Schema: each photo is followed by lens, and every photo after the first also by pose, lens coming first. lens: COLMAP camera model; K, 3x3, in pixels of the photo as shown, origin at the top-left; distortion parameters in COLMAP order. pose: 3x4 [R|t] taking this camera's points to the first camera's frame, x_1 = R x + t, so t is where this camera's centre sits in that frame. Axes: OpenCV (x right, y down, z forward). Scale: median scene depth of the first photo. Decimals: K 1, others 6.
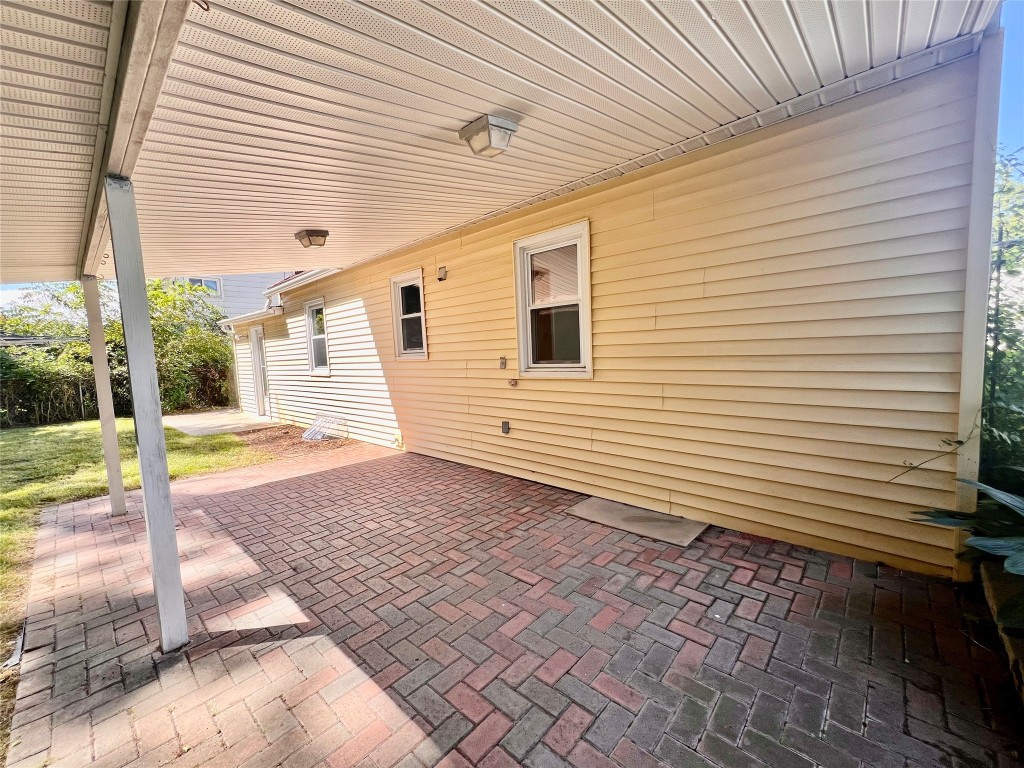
lens RADIAL K [[405.7, 0, 512.0], [0, 405.7, 384.0], [0, 0, 1]] dist [-0.001482, -0.000072]
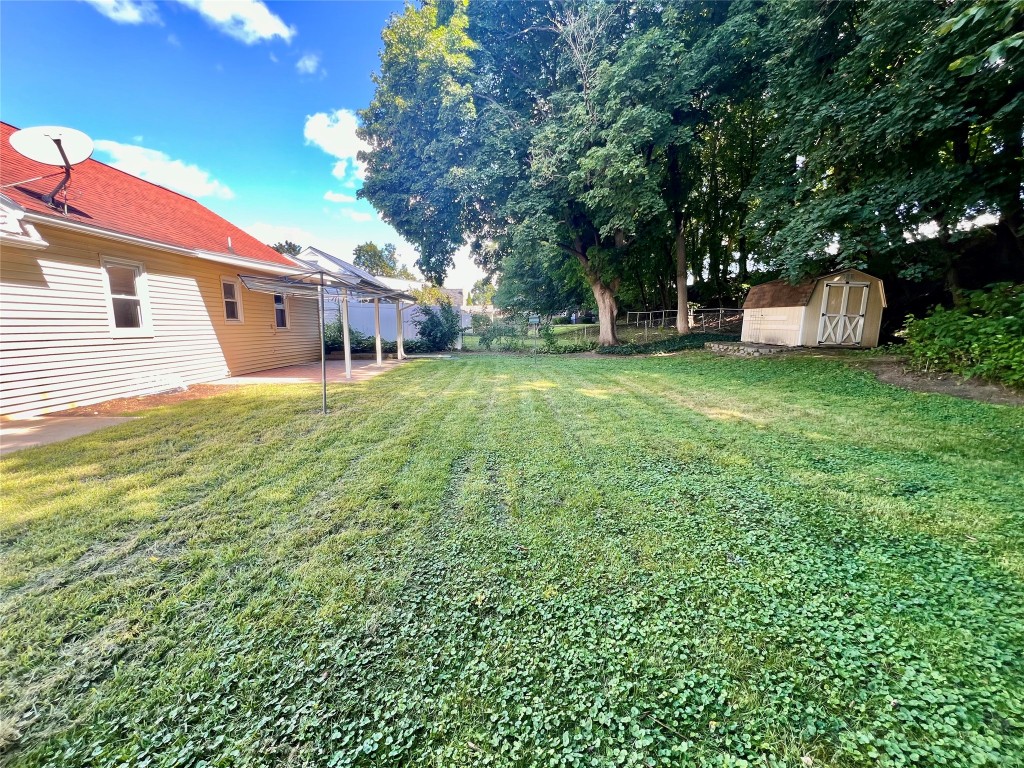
lens RADIAL K [[410.8, 0, 512.0], [0, 410.8, 384.0], [0, 0, 1]] dist [-0.001366, 0.000165]
pose [[-0.694324, -0.062787, 0.716918, -2.500205], [0.082831, 0.982594, 0.166276, 0.002044], [-0.714880, 0.174833, -0.677038, 1.415657]]
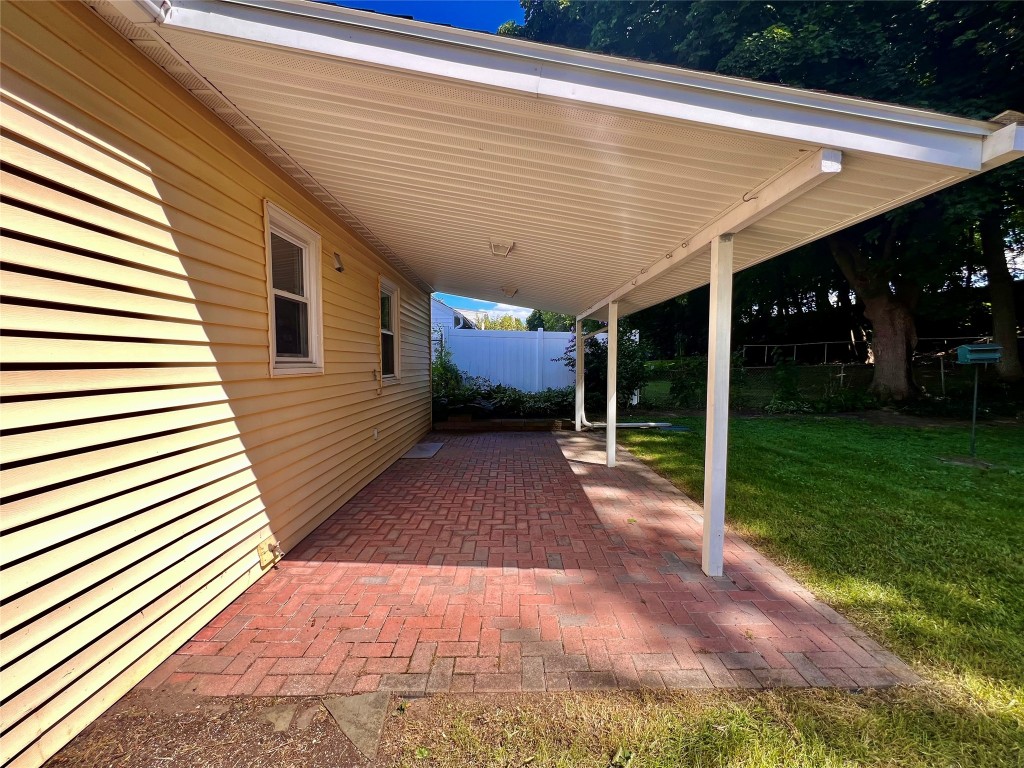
lens RADIAL K [[405.7, 0, 512.0], [0, 405.7, 384.0], [0, 0, 1]] dist [-0.001482, -0.000072]
pose [[-0.671648, 0.001425, 0.740869, -0.867181], [0.089456, 0.992838, 0.079188, -0.064660], [-0.735450, 0.119462, -0.666965, 1.162962]]
